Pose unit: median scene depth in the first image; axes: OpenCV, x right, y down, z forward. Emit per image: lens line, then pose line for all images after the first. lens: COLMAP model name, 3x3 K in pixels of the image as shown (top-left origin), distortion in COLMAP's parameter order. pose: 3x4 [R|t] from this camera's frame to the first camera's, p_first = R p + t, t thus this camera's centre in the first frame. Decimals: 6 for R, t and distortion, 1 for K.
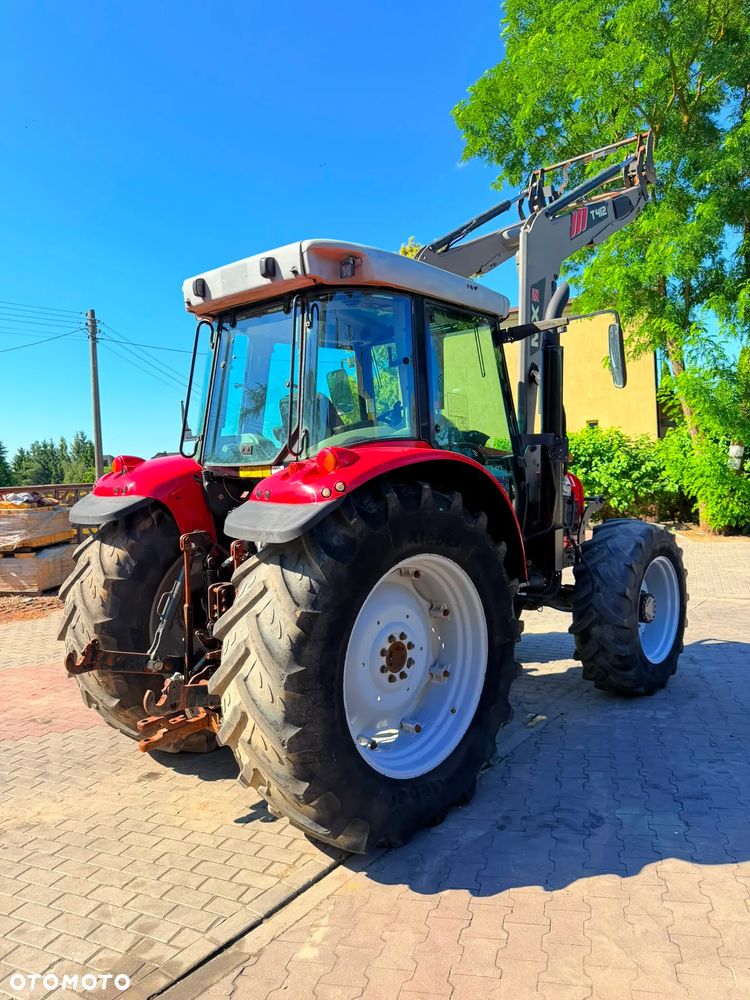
lens RADIAL K [[703.1, 0, 373.3], [0, 703.1, 493.4], [0, 0, 1]] dist [0.081827, -0.101034]
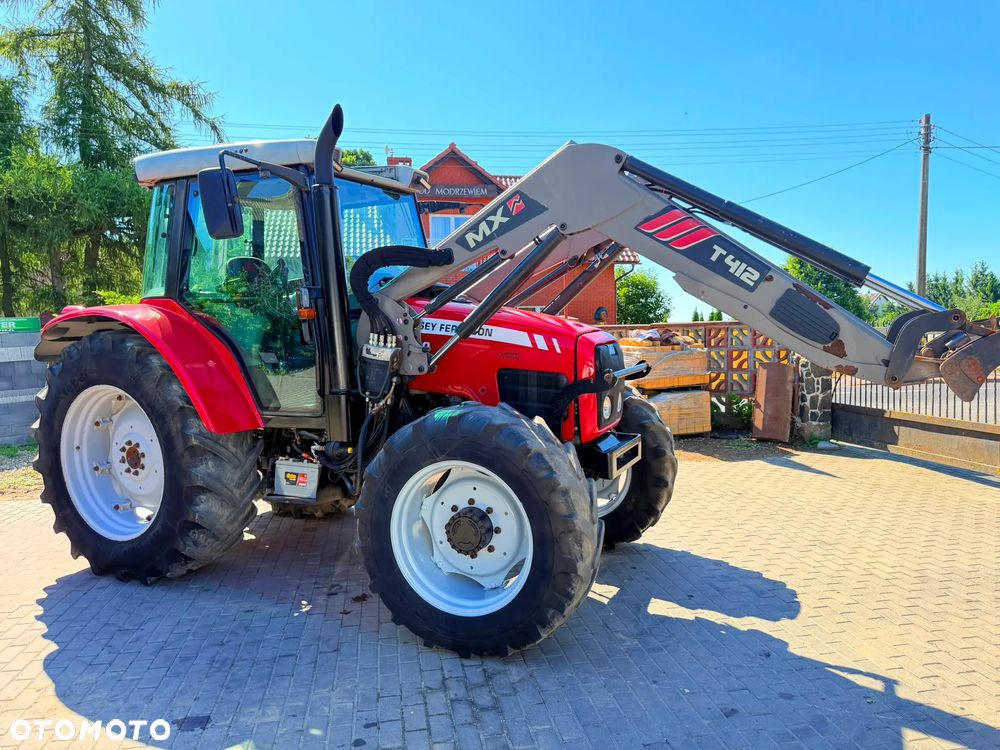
lens RADIAL K [[704.3, 0, 501.4], [0, 704.3, 375.7], [0, 0, 1]] dist [0.084890, -0.105439]
pose [[0.318257, 0.110259, -0.941571, 1.432759], [-0.031334, 0.993894, 0.105795, -0.091173], [0.947486, -0.004166, 0.319769, 1.135245]]
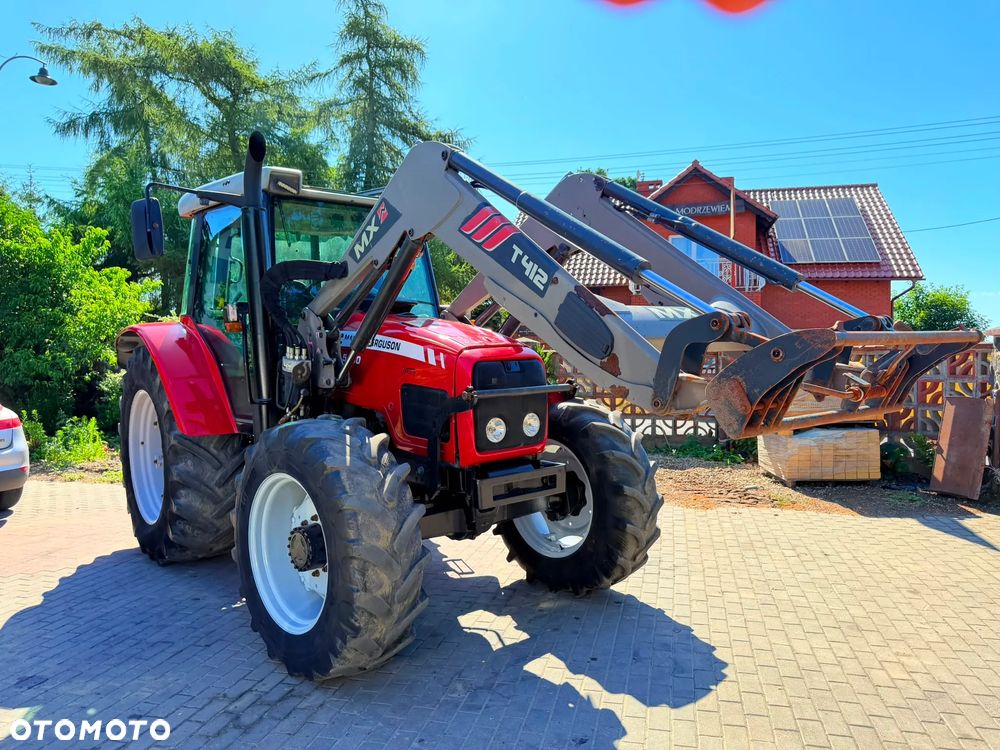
lens RADIAL K [[712.9, 0, 505.4], [0, 712.9, 371.9], [0, 0, 1]] dist [0.033893, -0.041420]
pose [[-0.081533, 0.073248, -0.993975, 1.441805], [-0.025809, 0.996806, 0.075573, -0.088308], [0.996336, 0.031816, -0.079382, 1.730289]]
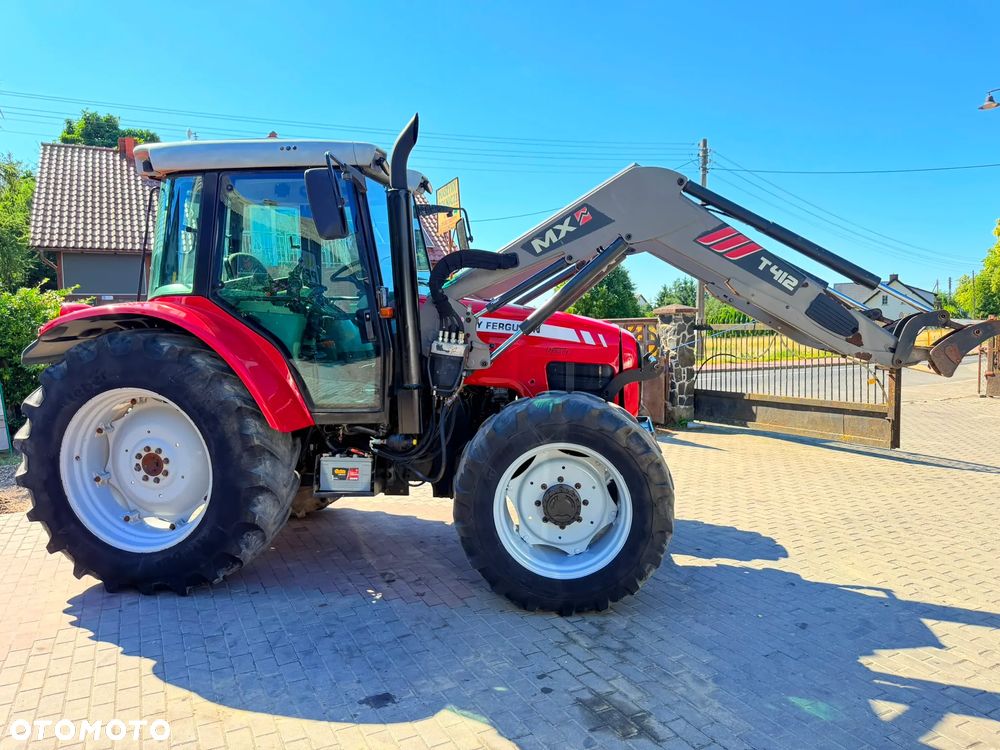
lens RADIAL K [[704.3, 0, 501.4], [0, 704.3, 375.7], [0, 0, 1]] dist [0.084890, -0.105439]
pose [[0.582131, 0.101725, -0.806706, 1.336397], [-0.037335, 0.994441, 0.098456, -0.078819], [0.812237, -0.027196, 0.582693, 0.697306]]
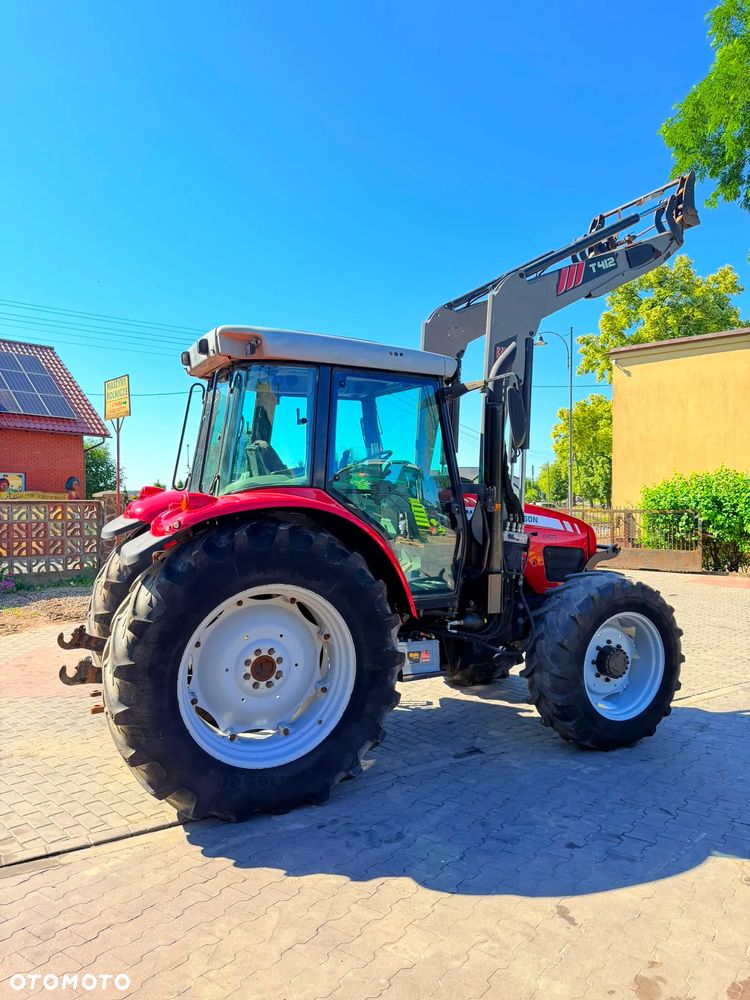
lens RADIAL K [[699.3, 0, 376.2], [0, 699.3, 495.4], [0, 0, 1]] dist [0.087162, -0.107577]
pose [[0.934388, 0.051298, -0.352544, 0.569983], [-0.059741, 0.998128, -0.013105, -0.052886], [0.351211, 0.033307, 0.935704, -0.059020]]
